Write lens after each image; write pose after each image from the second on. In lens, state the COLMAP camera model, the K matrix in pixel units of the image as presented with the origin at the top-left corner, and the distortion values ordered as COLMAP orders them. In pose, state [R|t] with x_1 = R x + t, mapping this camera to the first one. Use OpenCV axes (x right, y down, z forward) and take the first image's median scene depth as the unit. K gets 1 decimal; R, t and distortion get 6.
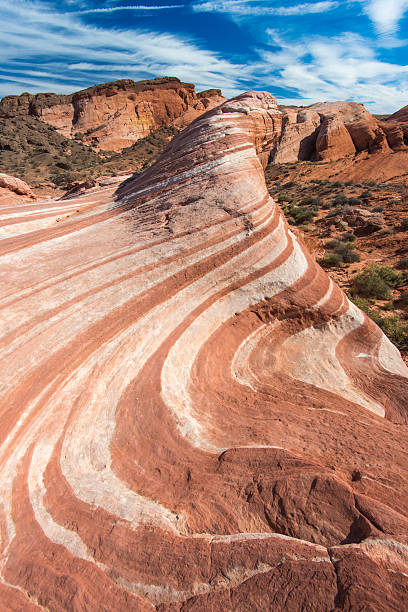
lens RADIAL K [[285.3, 0, 205.0], [0, 285.3, 304.6], [0, 0, 1]] dist [0.024705, -0.006048]
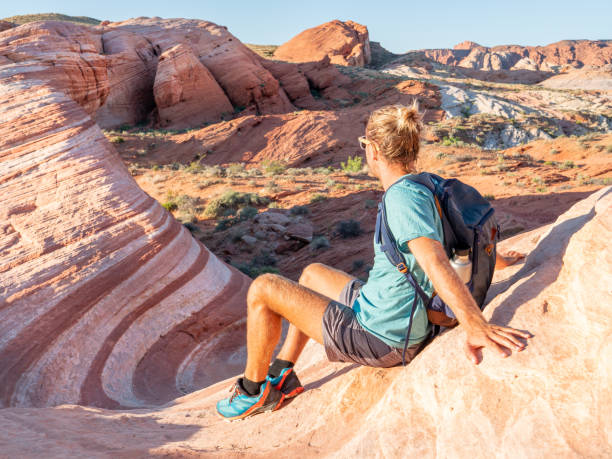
lens RADIAL K [[746.0, 0, 306.7], [0, 746.0, 230.1], [0, 0, 1]] dist [0.005315, 0.000000]
pose [[0.861812, -0.074700, 0.501697, -0.504757], [0.230828, 0.938501, -0.256776, 0.348475], [-0.451662, 0.337098, 0.826055, -0.852268]]
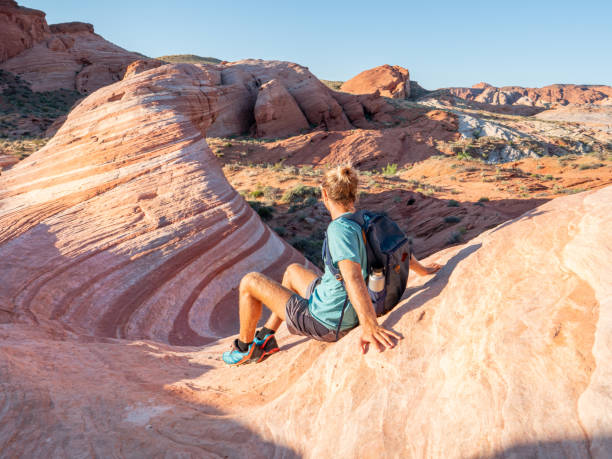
lens RADIAL K [[523.2, 0, 306.7], [0, 523.2, 231.5], [0, 0, 1]] dist [-0.003762, 0.023313]
pose [[0.909022, -0.042309, 0.414596, -0.440914], [0.153929, 0.958573, -0.239676, 0.334260], [-0.387280, 0.281689, 0.877876, -0.905788]]
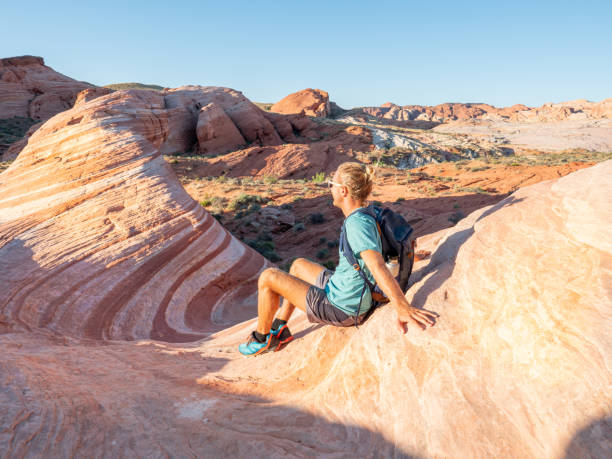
lens RADIAL K [[455.9, 0, 307.1], [0, 455.9, 229.4], [0, 0, 1]] dist [-0.049269, 0.022575]
pose [[0.843309, -0.086097, 0.530487, -0.499553], [0.236365, 0.945910, -0.222228, 0.318193], [-0.482660, 0.312795, 0.818045, -0.844674]]
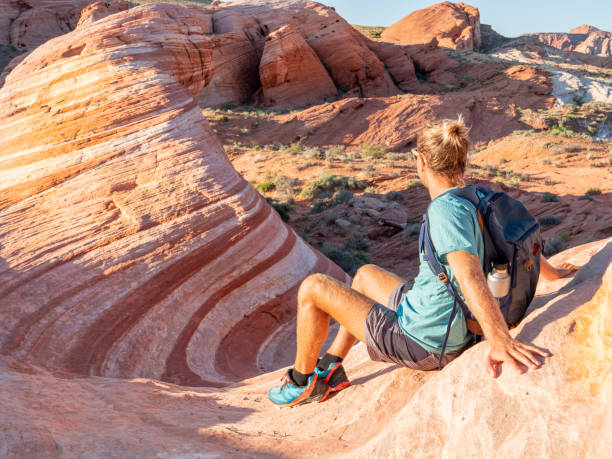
lens RADIAL K [[746.0, 0, 302.9], [0, 746.0, 230.8], [0, 0, 1]] dist [0.005315, 0.000000]
pose [[0.924770, -0.041321, 0.378276, -0.487002], [0.148605, 0.954365, -0.259043, 0.348032], [-0.350310, 0.295769, 0.888709, -0.895862]]
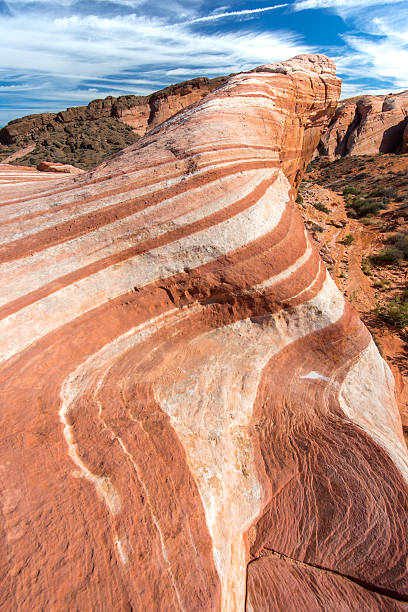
lens RADIAL K [[285.3, 0, 204.8], [0, 285.3, 302.4], [0, 0, 1]] dist [0.024705, -0.006048]
pose [[0.975267, 0.088499, -0.202542, 0.390551], [-0.088907, 0.996015, 0.007102, 0.043764], [0.202363, 0.011081, 0.979248, 0.364675]]
